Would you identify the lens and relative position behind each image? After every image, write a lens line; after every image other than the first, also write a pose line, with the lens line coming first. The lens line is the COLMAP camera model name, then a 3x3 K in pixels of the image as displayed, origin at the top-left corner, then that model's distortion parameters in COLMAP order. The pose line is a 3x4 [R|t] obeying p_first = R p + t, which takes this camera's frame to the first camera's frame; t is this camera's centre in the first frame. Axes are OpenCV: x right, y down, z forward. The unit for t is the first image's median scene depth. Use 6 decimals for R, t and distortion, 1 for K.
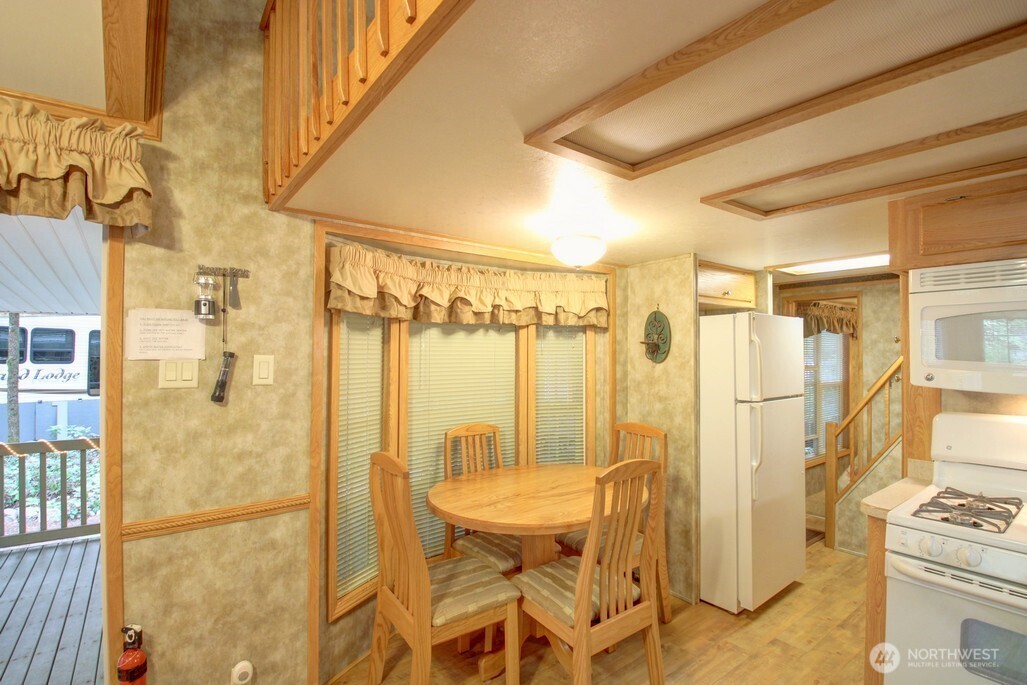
lens RADIAL K [[475.5, 0, 507.5], [0, 475.5, 345.2], [0, 0, 1]] dist [0.025901, -0.036334]
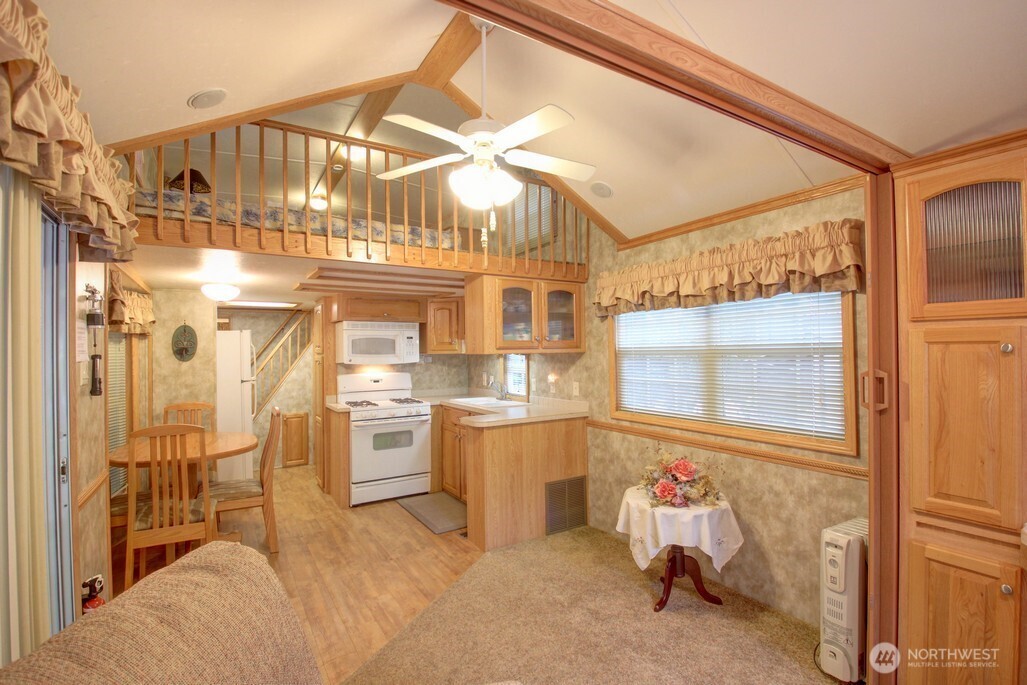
lens RADIAL K [[474.7, 0, 509.0], [0, 474.7, 344.2], [0, 0, 1]] dist [0.011612, -0.023586]
pose [[0.092095, 0.008795, 0.995711, -1.163579], [-0.000050, 0.999961, -0.008828, -0.001959], [-0.995750, 0.000763, 0.092091, -0.119269]]
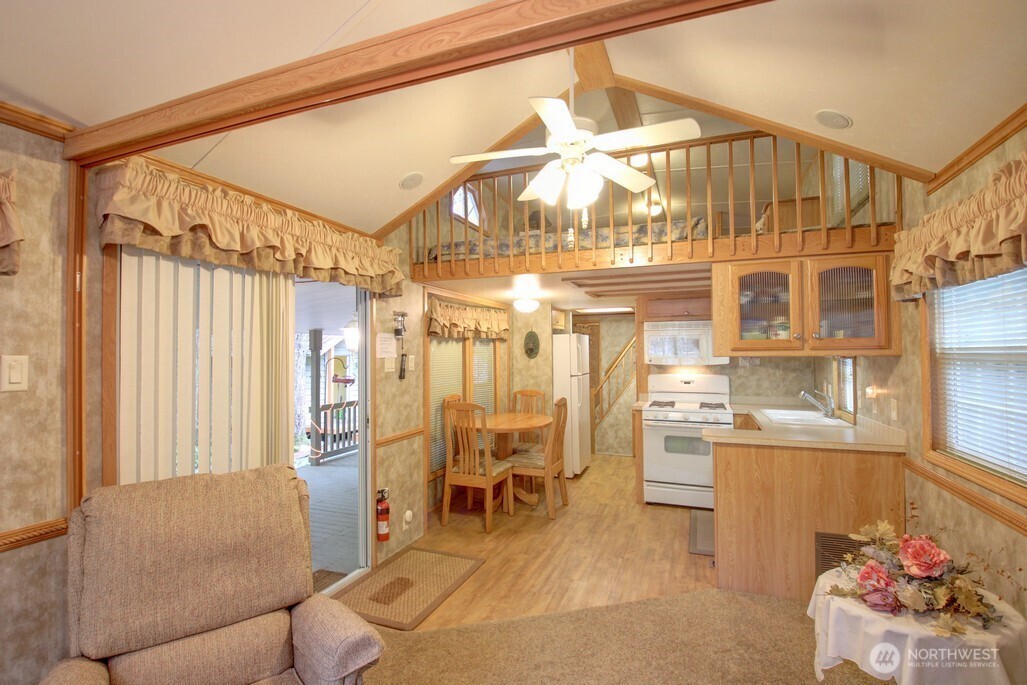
lens RADIAL K [[475.5, 0, 507.5], [0, 475.5, 345.2], [0, 0, 1]] dist [0.025901, -0.036334]
pose [[0.850179, 0.000438, 0.526493, -0.868556], [0.002369, 0.999986, -0.004659, -0.008322], [-0.526488, 0.005208, 0.850166, -0.632772]]
